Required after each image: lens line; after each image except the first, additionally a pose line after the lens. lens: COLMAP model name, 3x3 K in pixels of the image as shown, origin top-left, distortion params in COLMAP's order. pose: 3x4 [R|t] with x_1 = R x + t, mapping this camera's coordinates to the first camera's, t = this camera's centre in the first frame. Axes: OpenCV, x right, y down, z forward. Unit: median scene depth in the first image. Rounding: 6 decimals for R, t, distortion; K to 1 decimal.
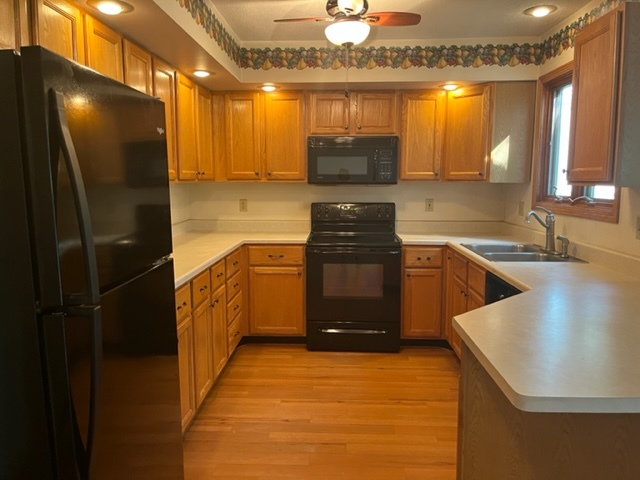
lens RADIAL K [[487.7, 0, 320.7], [0, 487.7, 237.8], [0, 0, 1]] dist [0.043562, -0.061255]
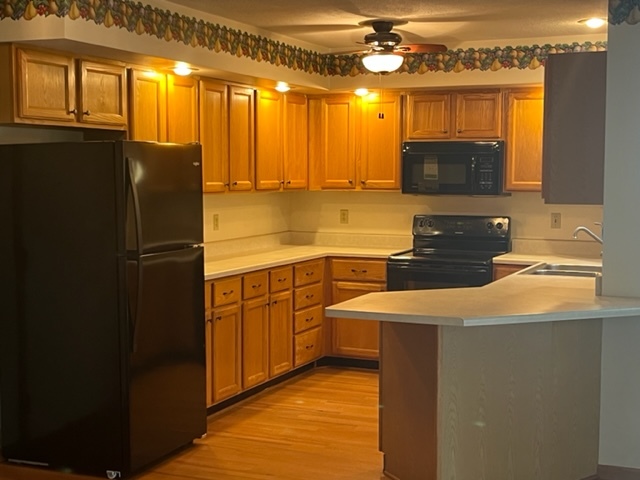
lens RADIAL K [[959.2, 0, 325.1], [0, 959.2, 243.9], [0, 0, 1]] dist [0.020135, 0.000000]
pose [[0.933046, 0.030130, -0.358492, 0.514924], [-0.046628, 0.998210, -0.037464, 0.059205], [0.356722, 0.051671, 0.932781, -0.751898]]
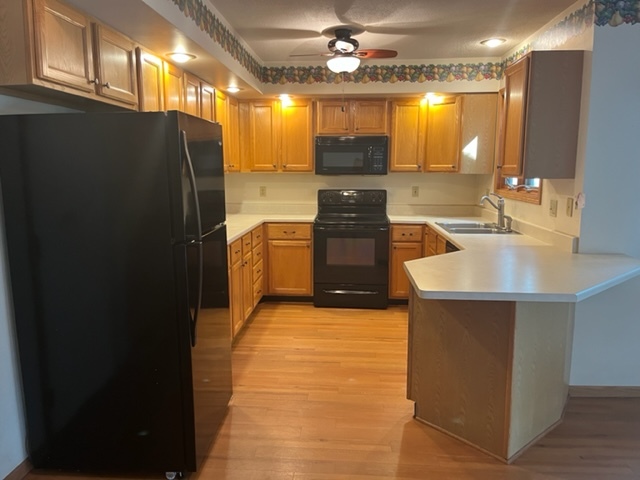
lens RADIAL K [[487.7, 0, 316.0], [0, 487.7, 235.3], [0, 0, 1]] dist [0.043562, -0.061255]
pose [[0.999472, 0.005284, -0.032056, 0.017284], [-0.004643, 0.999788, 0.020055, 0.020963], [0.032156, -0.019895, 0.999285, -0.261940]]
